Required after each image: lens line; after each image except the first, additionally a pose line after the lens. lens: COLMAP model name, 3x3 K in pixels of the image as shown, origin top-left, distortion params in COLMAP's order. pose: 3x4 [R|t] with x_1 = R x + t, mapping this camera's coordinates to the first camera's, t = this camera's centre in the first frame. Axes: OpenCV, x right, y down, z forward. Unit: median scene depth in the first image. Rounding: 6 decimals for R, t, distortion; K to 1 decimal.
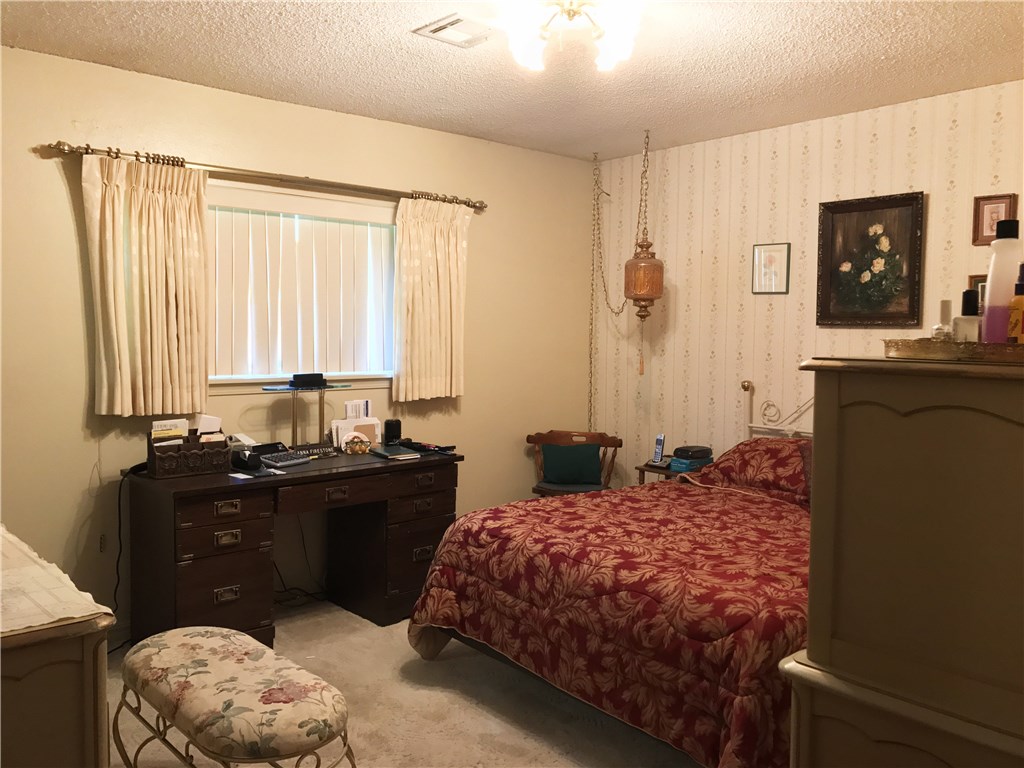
lens RADIAL K [[842.8, 0, 511.9], [0, 842.8, 383.1], [0, 0, 1]] dist [0.011642, 0.007961]
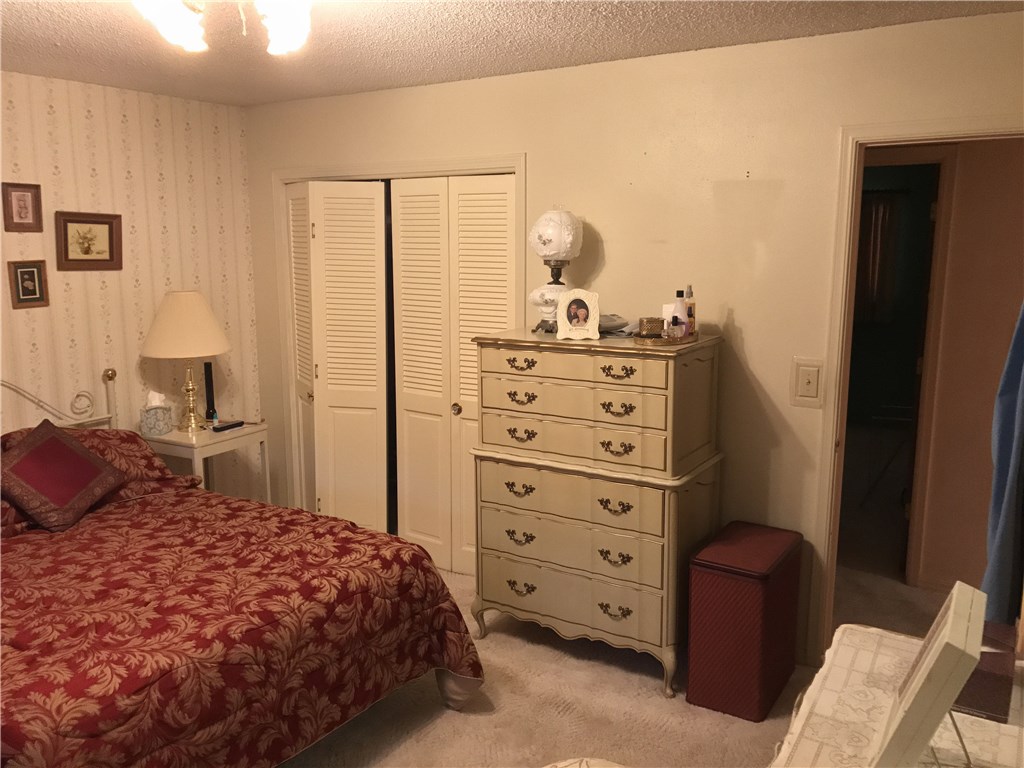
lens RADIAL K [[842.8, 0, 512.2], [0, 842.8, 382.4], [0, 0, 1]] dist [0.011642, 0.007961]
pose [[-0.270724, -0.186196, 0.944479, -0.828125], [0.066734, 0.975126, 0.211366, -0.223015], [-0.960341, 0.120250, -0.251564, 0.977401]]
